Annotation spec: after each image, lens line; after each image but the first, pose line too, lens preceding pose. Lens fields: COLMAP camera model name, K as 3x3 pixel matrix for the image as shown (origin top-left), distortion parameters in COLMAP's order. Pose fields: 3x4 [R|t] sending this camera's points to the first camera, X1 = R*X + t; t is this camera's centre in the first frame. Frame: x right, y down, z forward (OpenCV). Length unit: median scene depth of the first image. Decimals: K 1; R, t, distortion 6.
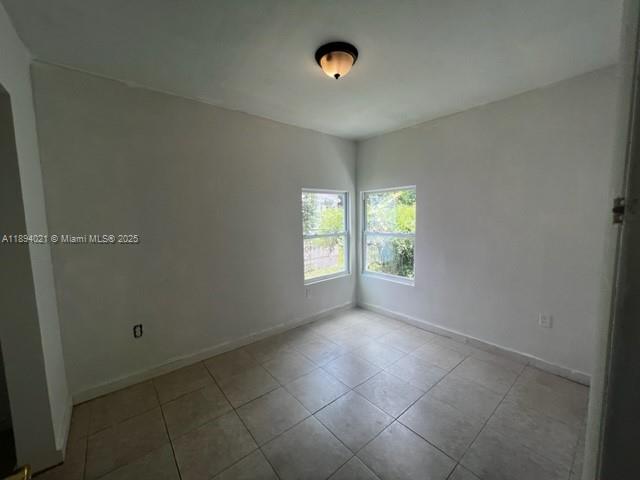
lens RADIAL K [[256.7, 0, 317.0], [0, 256.7, 240.6], [0, 0, 1]] dist [0.004635, -0.000111]
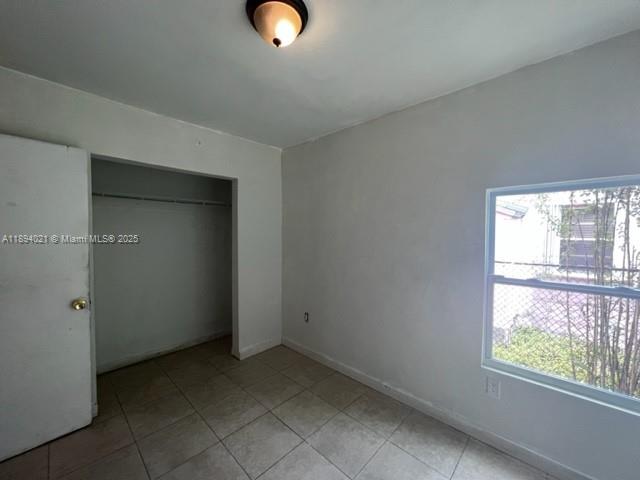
lens RADIAL K [[254.7, 0, 316.7], [0, 254.7, 241.7], [0, 0, 1]] dist [-0.001975, 0.000763]
pose [[0.129853, 0.056263, -0.989936, 0.632508], [-0.107069, 0.993347, 0.042412, -0.110671], [0.985736, 0.100484, 0.135013, 0.838841]]
